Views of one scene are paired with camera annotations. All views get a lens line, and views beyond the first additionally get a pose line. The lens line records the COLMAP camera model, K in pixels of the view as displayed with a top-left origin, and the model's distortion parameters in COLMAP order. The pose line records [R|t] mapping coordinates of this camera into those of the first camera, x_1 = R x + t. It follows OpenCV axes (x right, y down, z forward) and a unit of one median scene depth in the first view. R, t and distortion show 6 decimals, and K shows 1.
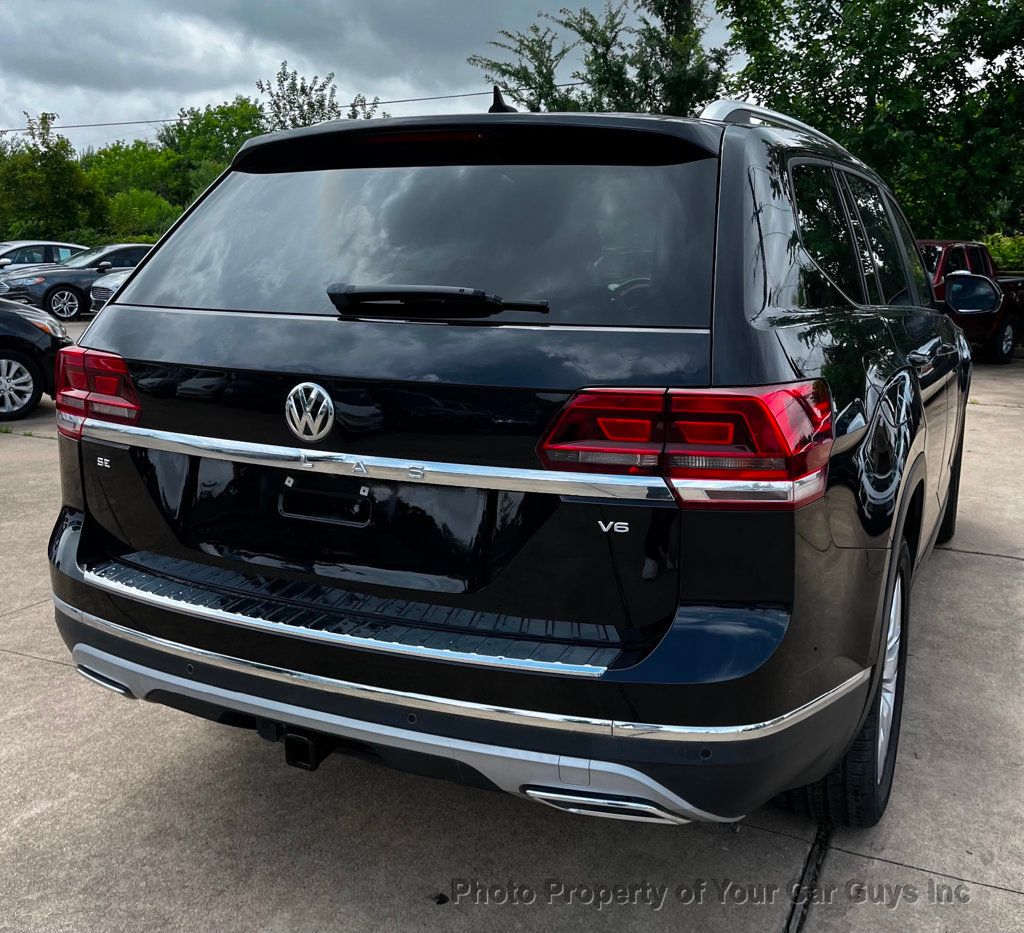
lens RADIAL K [[1067.9, 0, 512.3], [0, 1067.9, 463.6], [0, 0, 1]] dist [0.041011, 0.000000]
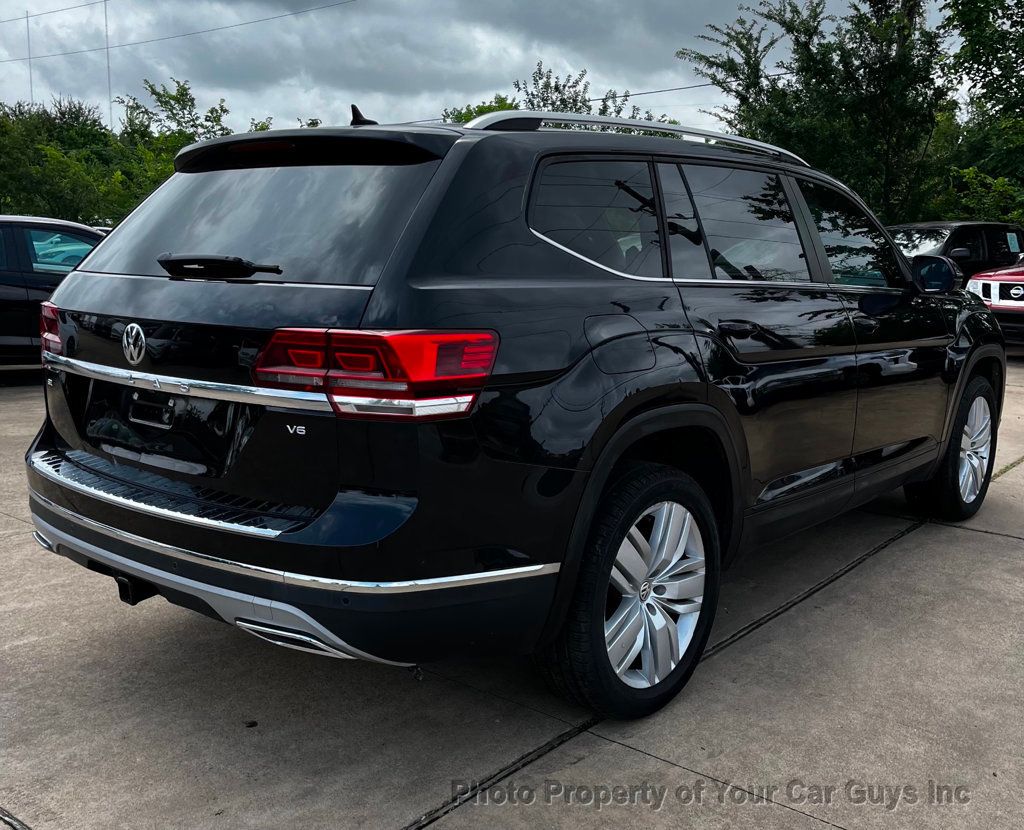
lens RADIAL K [[1073.3, 0, 510.7], [0, 1073.3, 410.2], [0, 0, 1]] dist [0.030072, 0.000000]
pose [[0.966335, 0.037933, -0.254474, 0.383842], [-0.047752, 0.998330, -0.032516, 0.035669], [0.252816, 0.043573, 0.966533, -0.138460]]
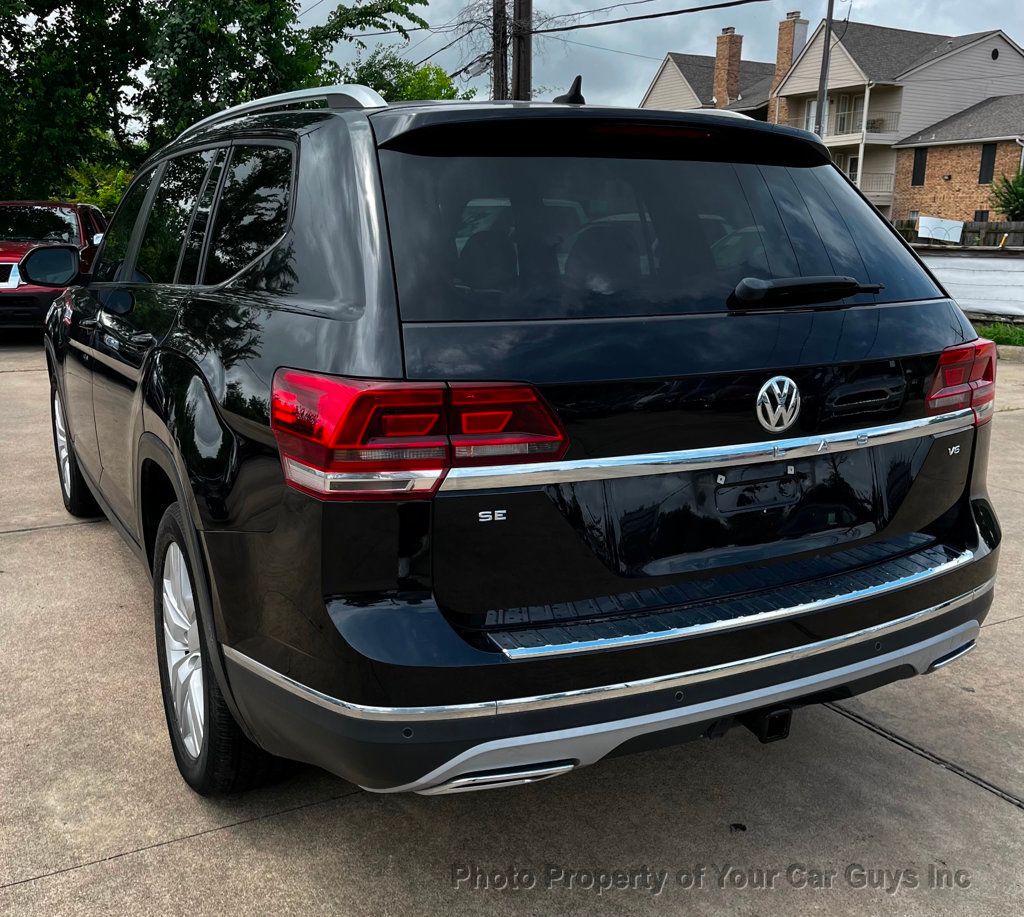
lens RADIAL K [[1067.9, 0, 519.5], [0, 1067.9, 483.4], [0, 0, 1]] dist [0.041011, 0.000000]
pose [[0.582614, -0.204279, 0.786658, -0.695524], [0.160559, 0.977752, 0.134989, -0.091398], [-0.796732, 0.047659, 0.602451, 0.341632]]
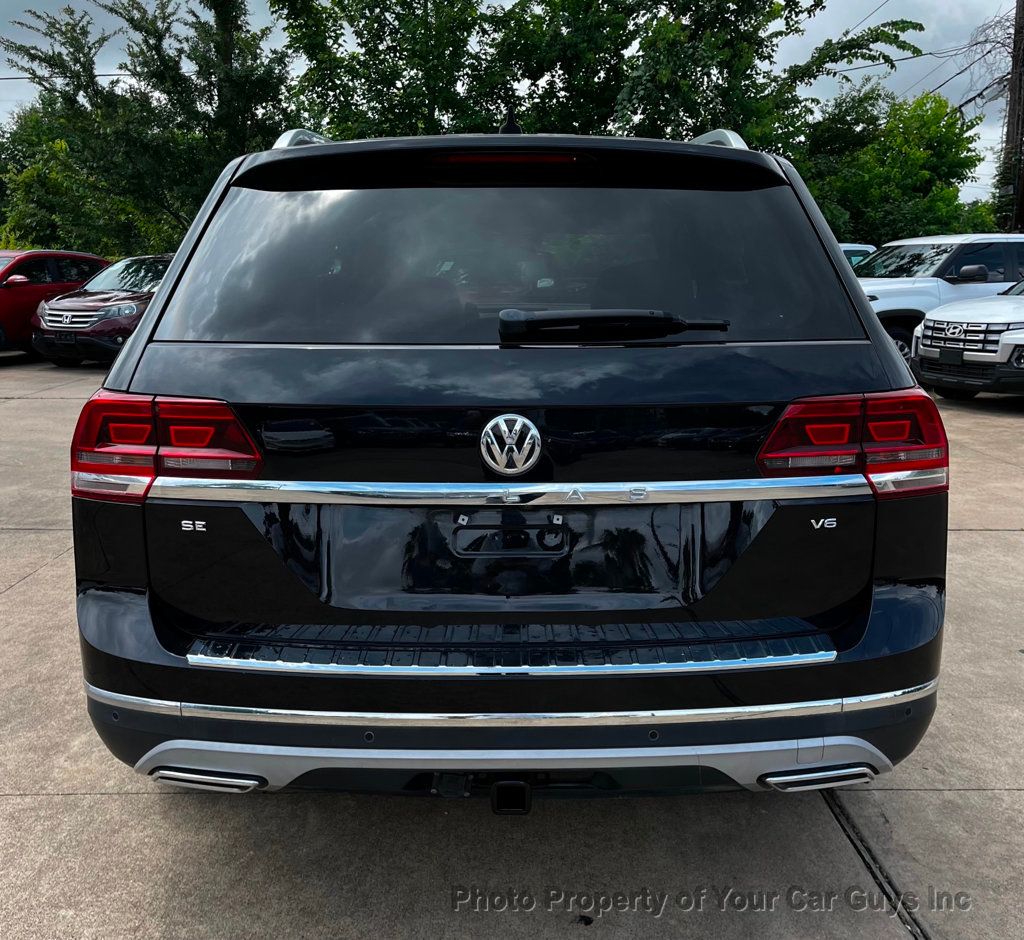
lens RADIAL K [[1108.4, 0, 522.0], [0, 1108.4, 479.0], [0, 0, 1]] dist [0.028391, 0.000000]
pose [[0.896621, -0.097940, 0.431832, -0.364417], [0.097309, 0.994974, 0.023616, -0.023470], [-0.431974, 0.020847, 0.901645, 0.057140]]
